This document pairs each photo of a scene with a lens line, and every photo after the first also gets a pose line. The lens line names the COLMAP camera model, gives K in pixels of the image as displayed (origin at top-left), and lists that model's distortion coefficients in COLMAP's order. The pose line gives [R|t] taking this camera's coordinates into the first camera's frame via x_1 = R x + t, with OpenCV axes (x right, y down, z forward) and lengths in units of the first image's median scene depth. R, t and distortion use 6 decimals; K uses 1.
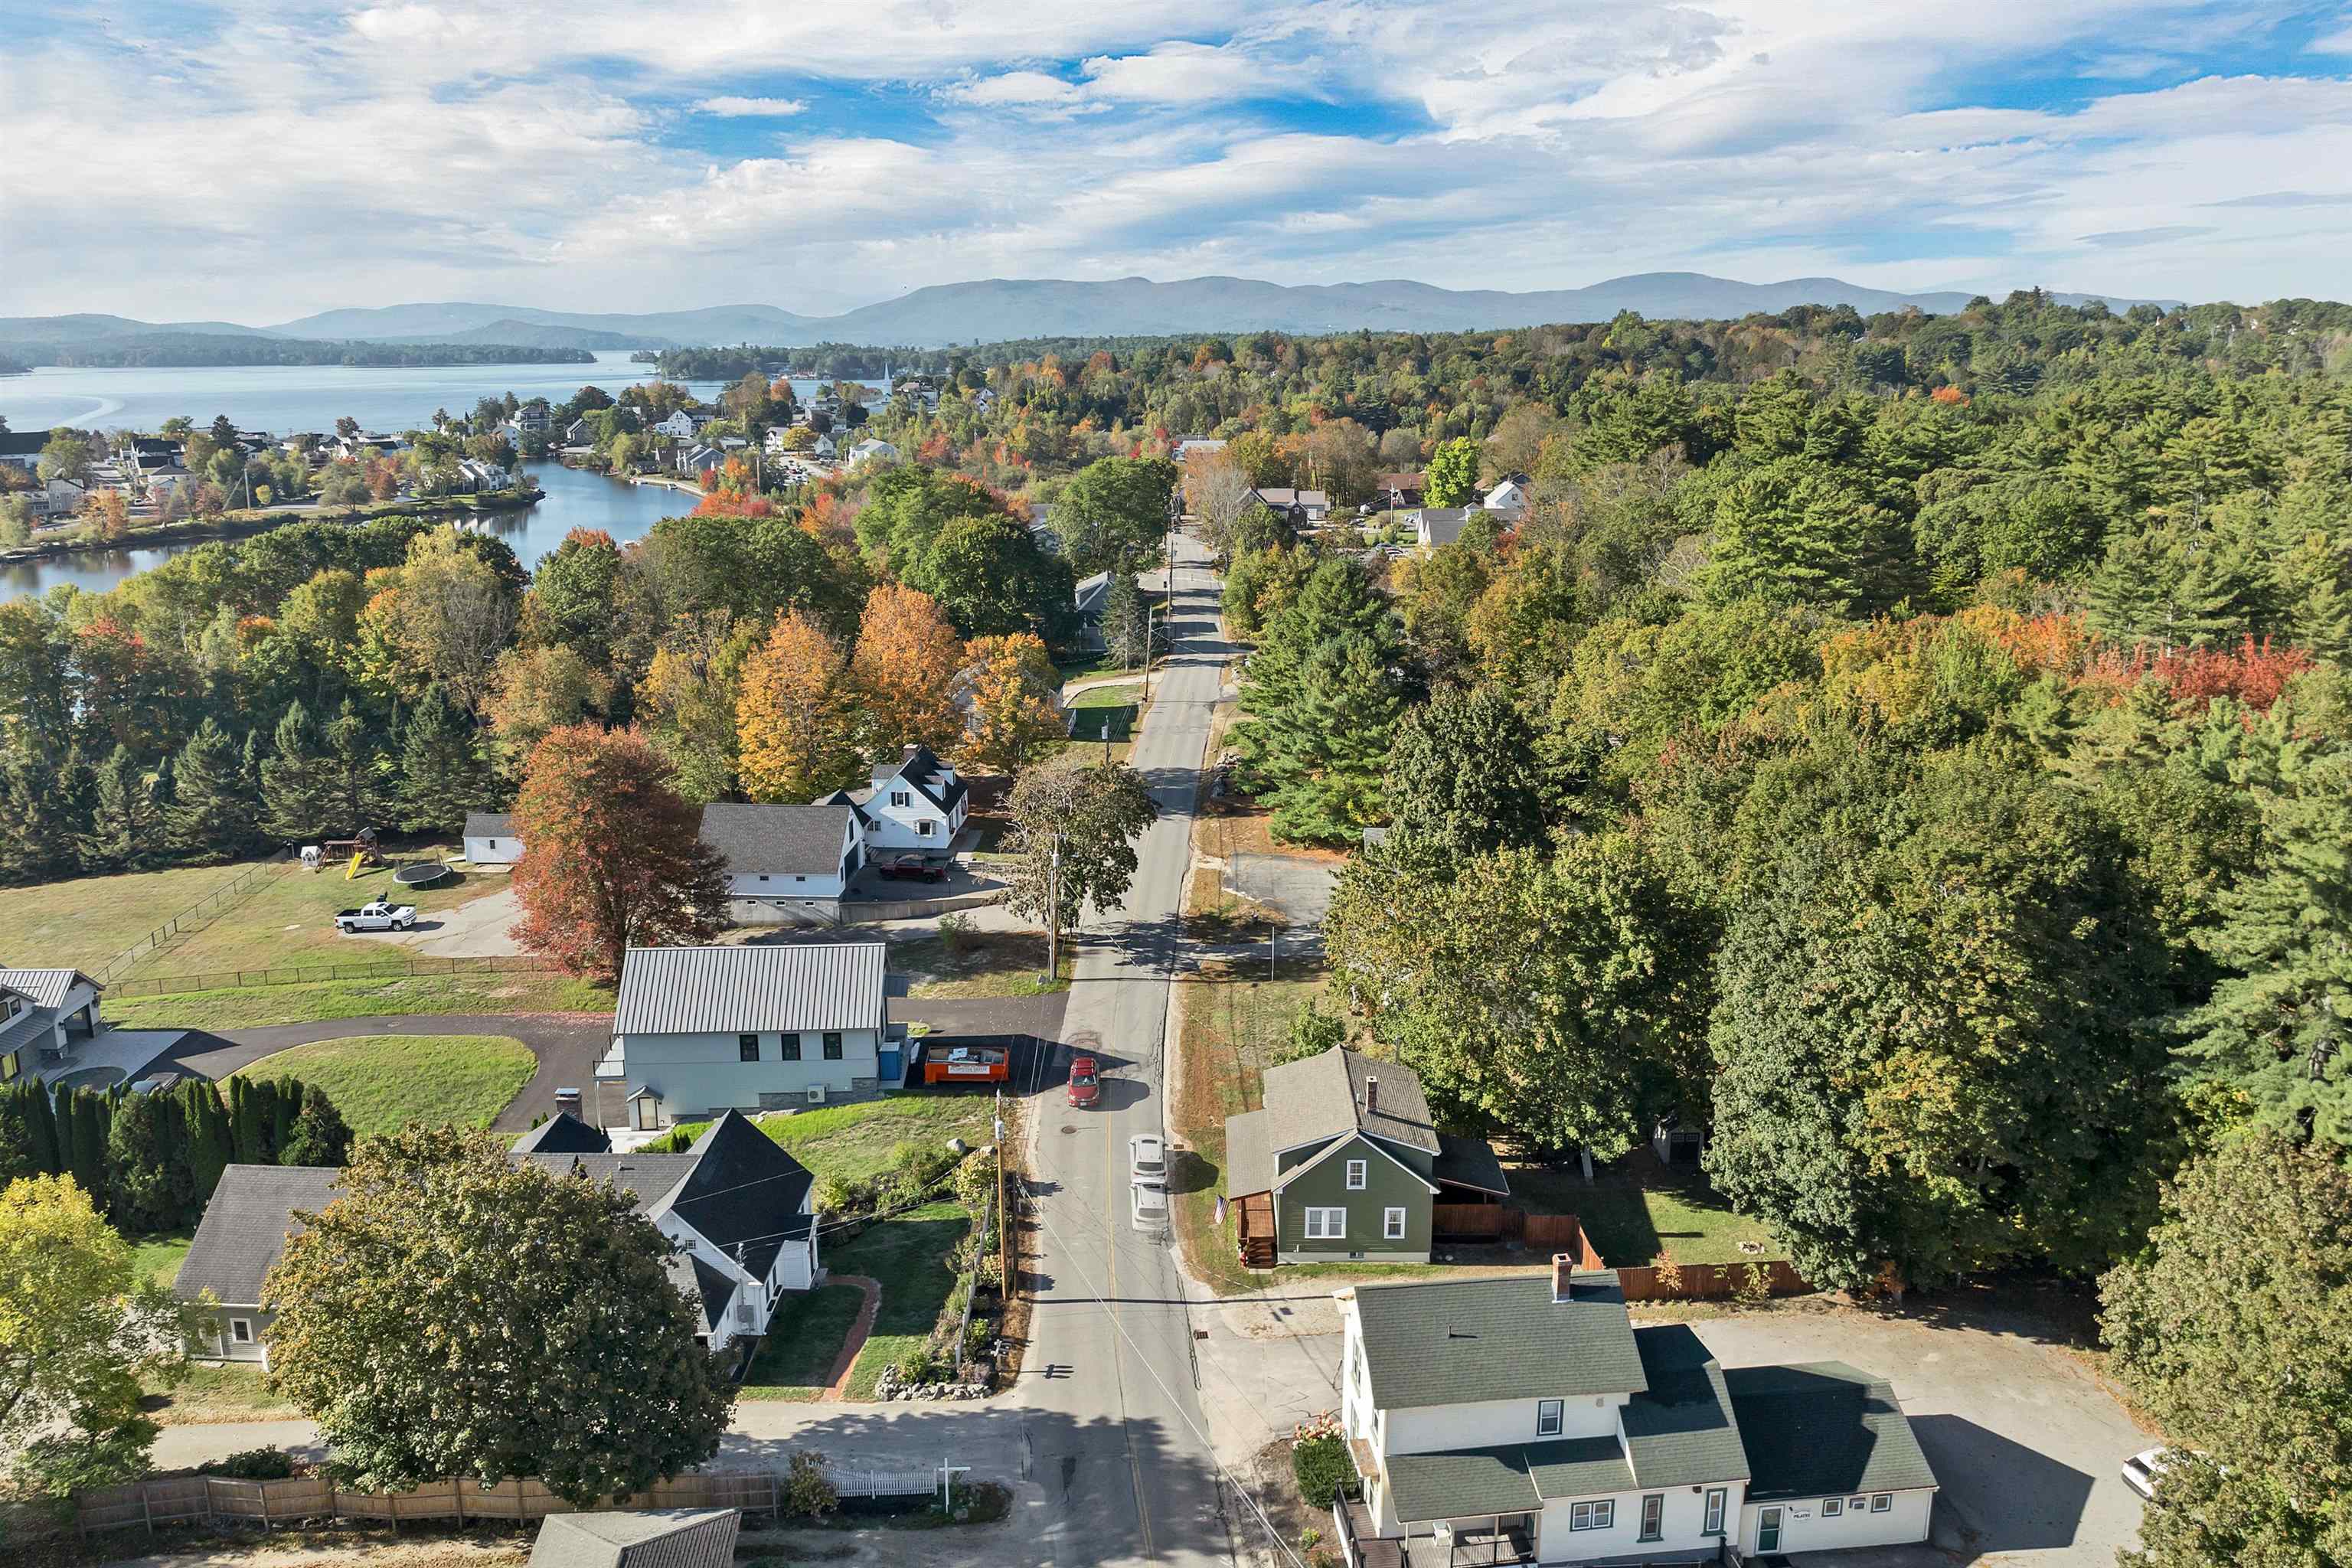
lens RADIAL K [[1683.9, 0, 1175.3], [0, 1683.9, 692.3], [0, 0, 1]] dist [-0.034037, -0.006857]
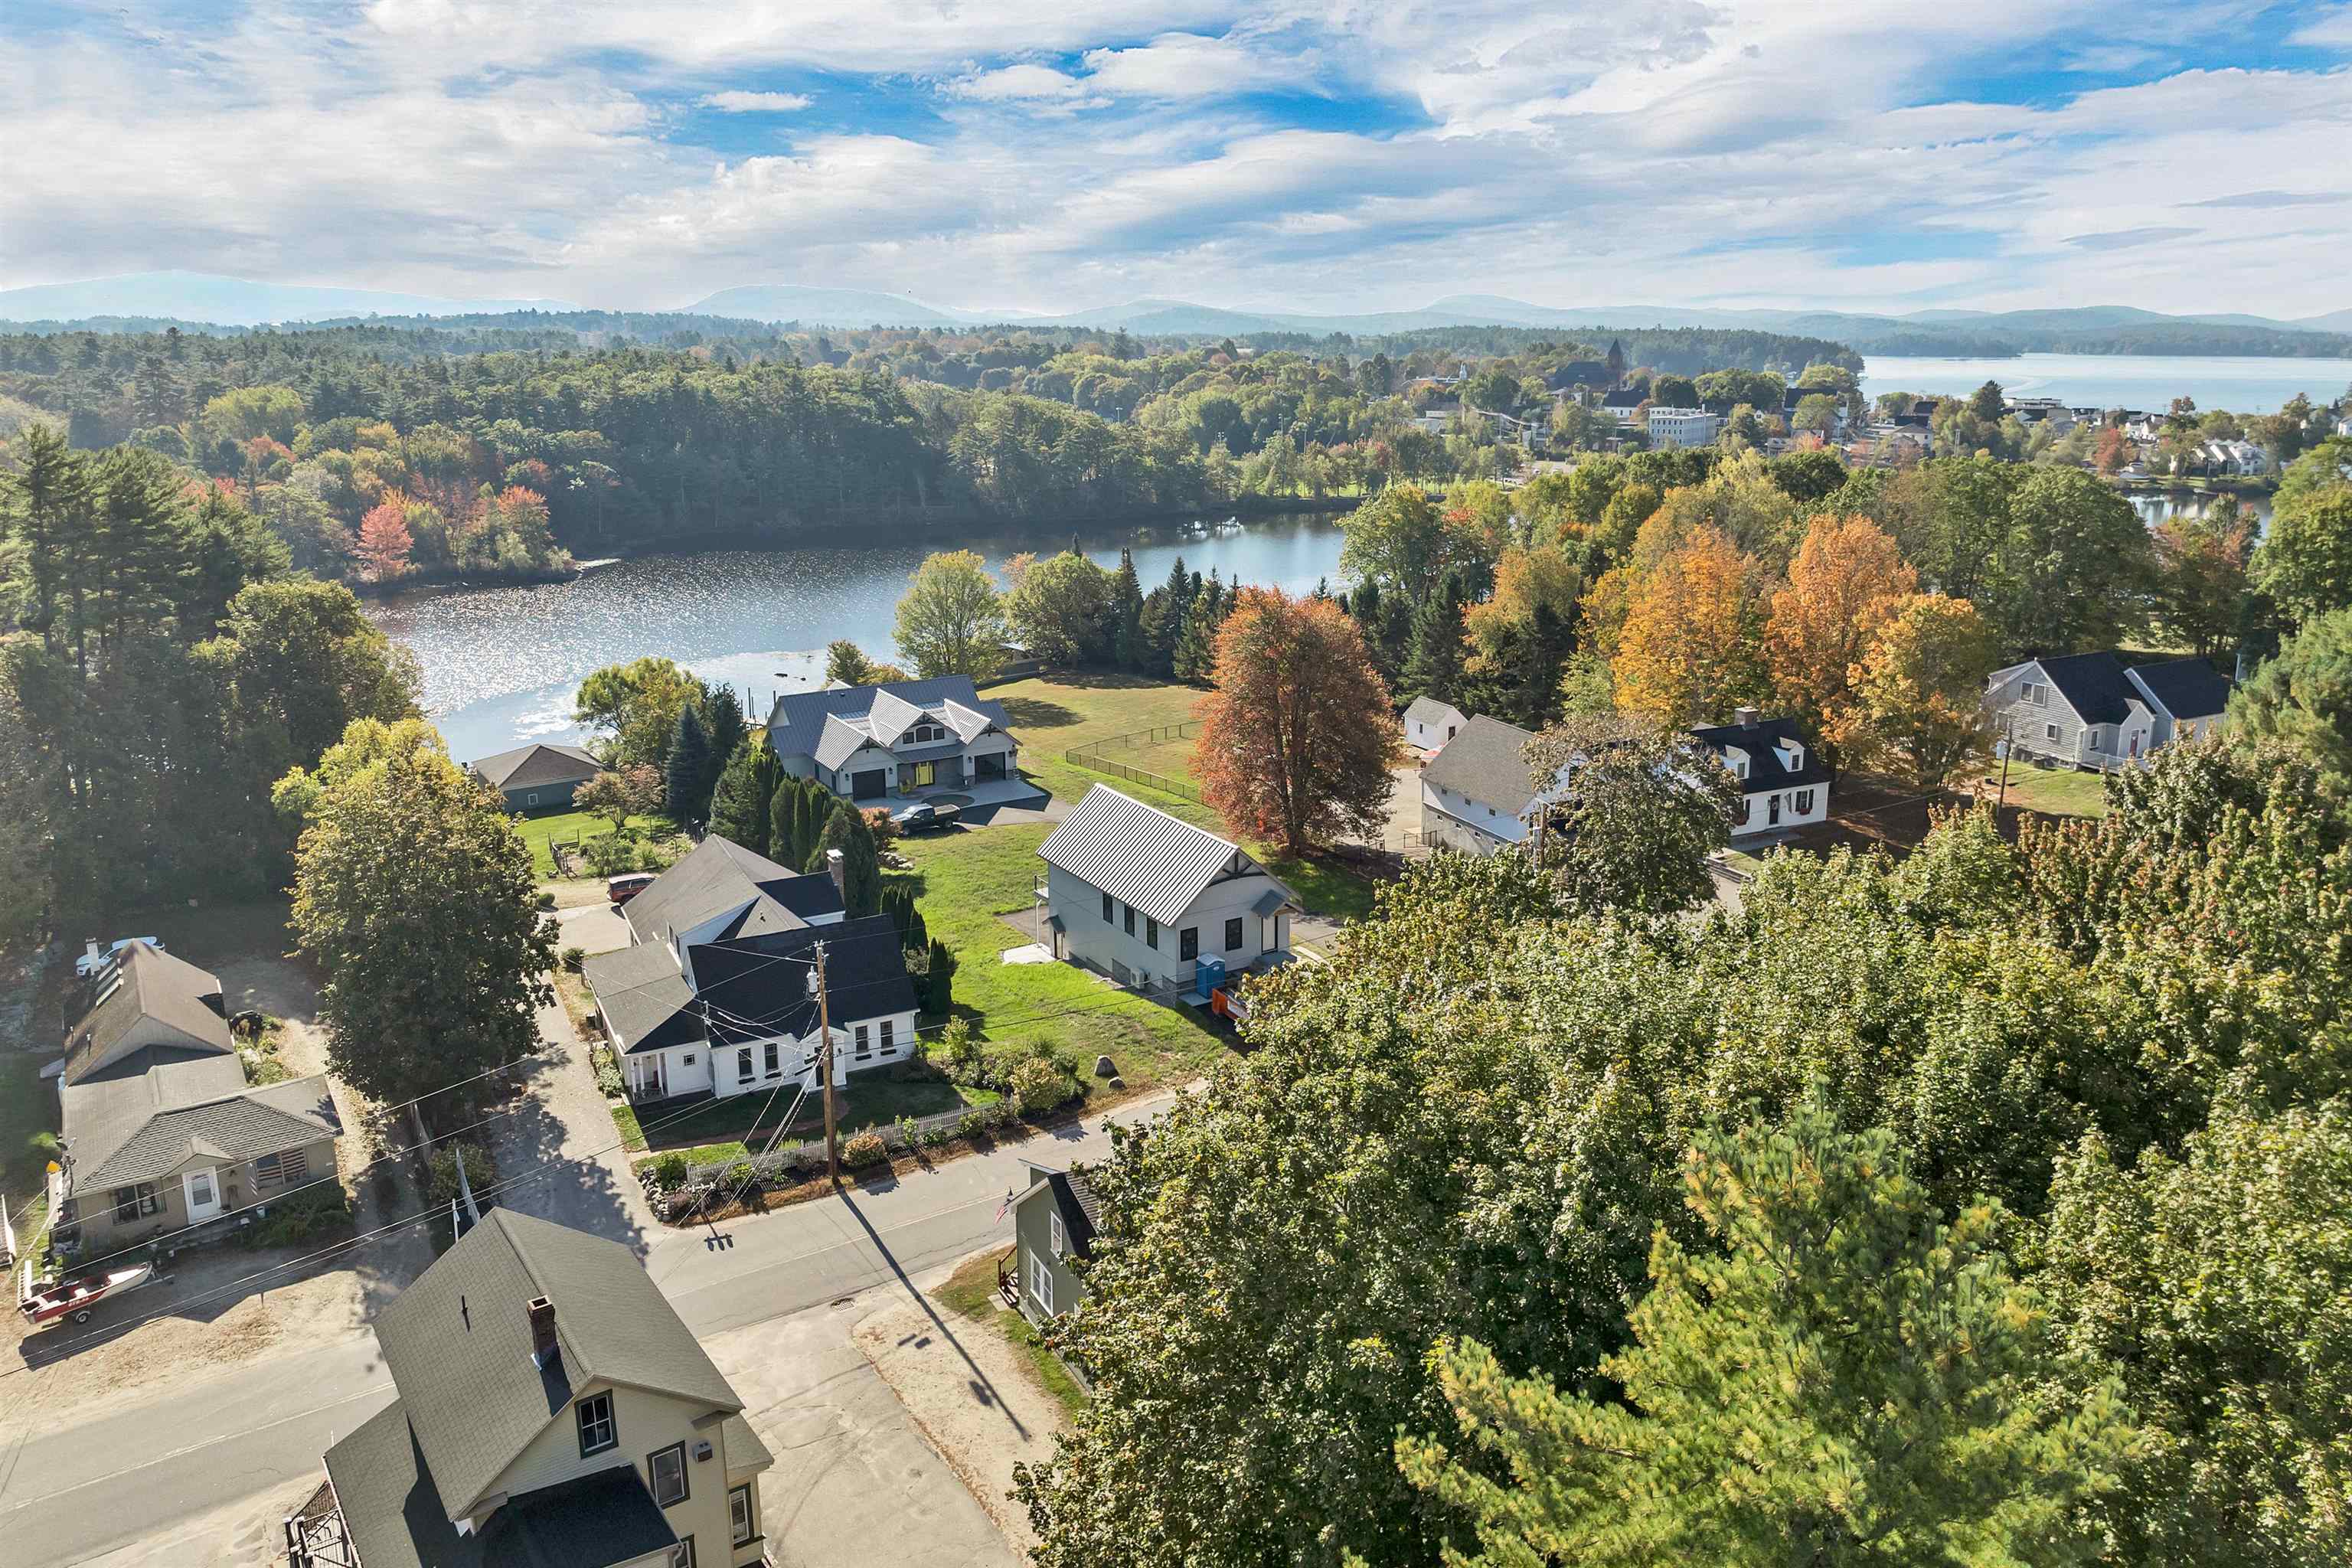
lens RADIAL K [[1683.9, 0, 1175.3], [0, 1683.9, 692.3], [0, 0, 1]] dist [-0.034037, -0.006857]
pose [[0.472024, 0.179669, -0.863083, 0.630578], [-0.176434, 0.978458, 0.107194, -0.020590], [0.863750, 0.101679, 0.493555, 0.600613]]
